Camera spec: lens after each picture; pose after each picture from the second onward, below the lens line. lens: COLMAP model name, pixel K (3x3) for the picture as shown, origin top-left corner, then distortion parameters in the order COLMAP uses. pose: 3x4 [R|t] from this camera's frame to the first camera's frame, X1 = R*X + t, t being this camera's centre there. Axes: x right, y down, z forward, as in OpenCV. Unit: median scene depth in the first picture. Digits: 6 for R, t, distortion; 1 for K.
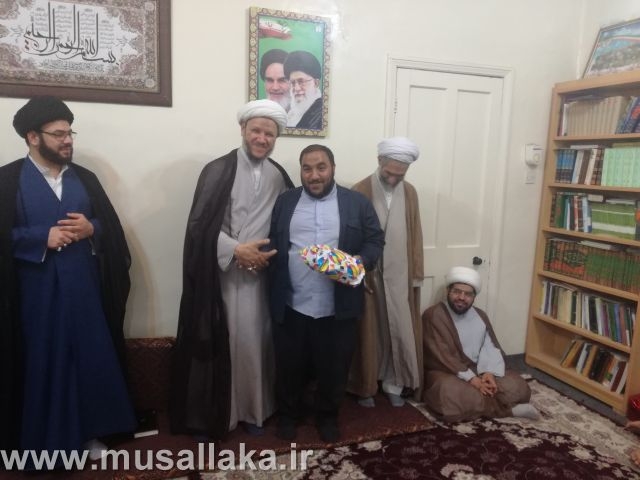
lens RADIAL K [[521.1, 0, 316.3], [0, 521.1, 244.0], [0, 0, 1]] dist [0.044666, -0.085166]
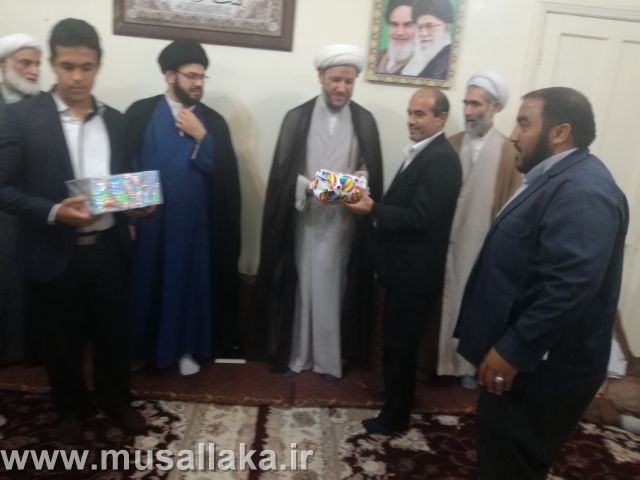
lens RADIAL K [[521.1, 0, 312.6], [0, 521.1, 240.5], [0, 0, 1]] dist [0.044666, -0.085166]
pose [[0.947166, 0.129790, -0.293312, 0.102421], [-0.105859, 0.989726, 0.096110, -0.003373], [0.302772, -0.059983, 0.951174, 0.035384]]
